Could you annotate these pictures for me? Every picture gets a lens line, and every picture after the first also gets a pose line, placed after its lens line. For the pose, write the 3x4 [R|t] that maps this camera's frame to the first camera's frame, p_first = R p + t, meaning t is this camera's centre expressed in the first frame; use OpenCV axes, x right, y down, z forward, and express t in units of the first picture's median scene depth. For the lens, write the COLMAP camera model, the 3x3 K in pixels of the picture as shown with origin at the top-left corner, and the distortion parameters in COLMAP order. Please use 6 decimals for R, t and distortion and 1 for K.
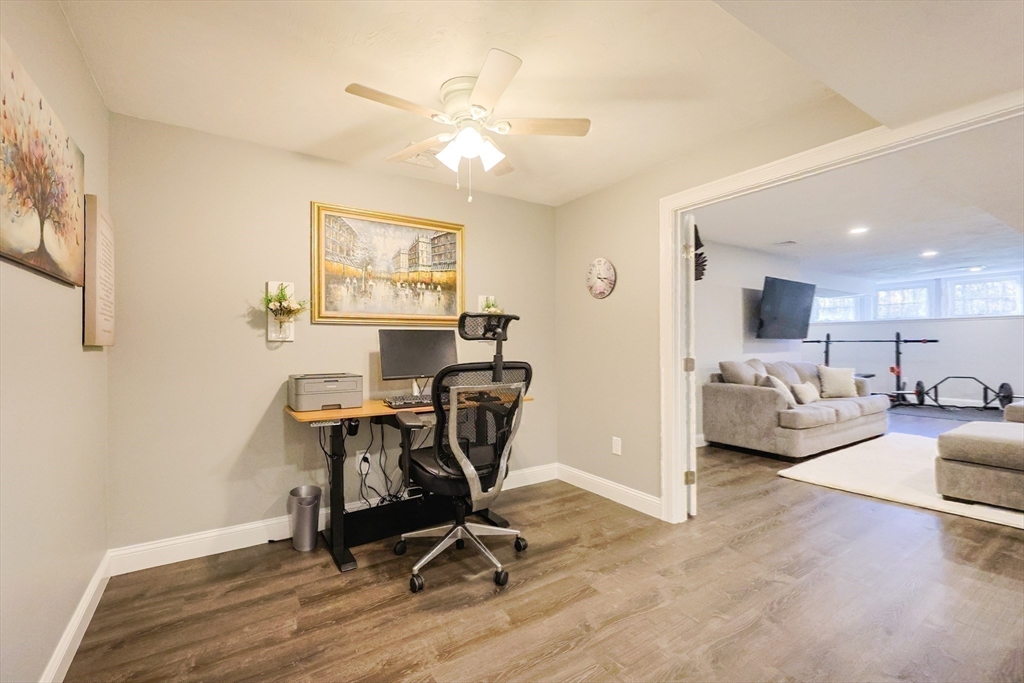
lens RADIAL K [[447.9, 0, 511.9], [0, 447.9, 345.2], [0, 0, 1]] dist [0.000998, -0.000463]
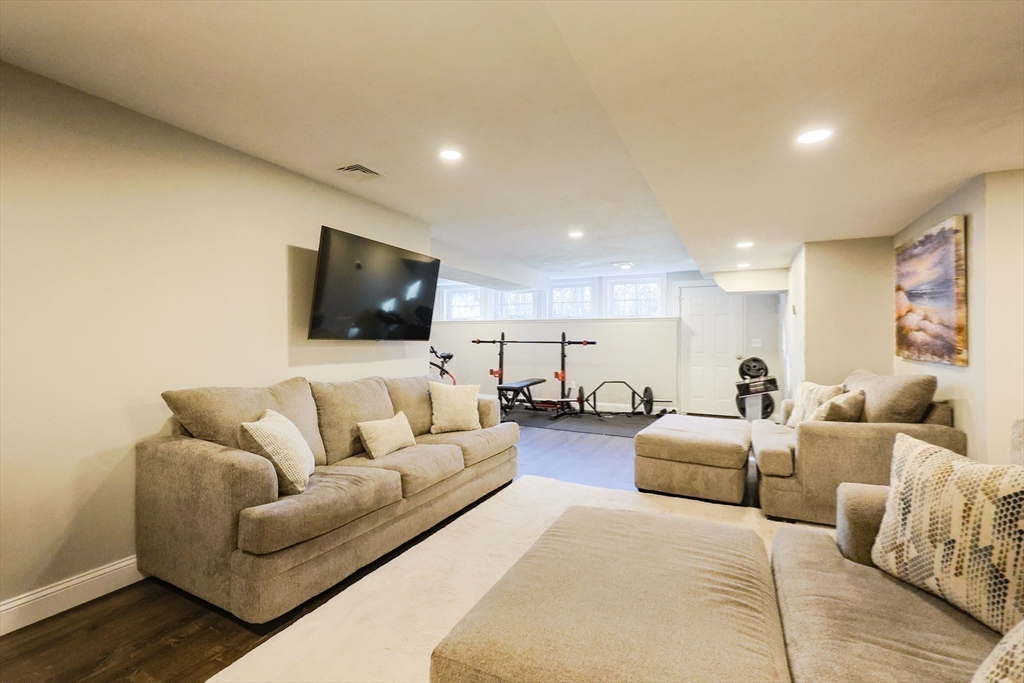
lens RADIAL K [[447.9, 0, 511.4], [0, 447.9, 340.7], [0, 0, 1]] dist [0.000998, -0.000463]
pose [[0.871384, 0.009335, 0.490514, 0.346210], [-0.009102, 0.999954, -0.002861, -0.009685], [-0.490518, -0.001972, 0.871429, 0.283903]]
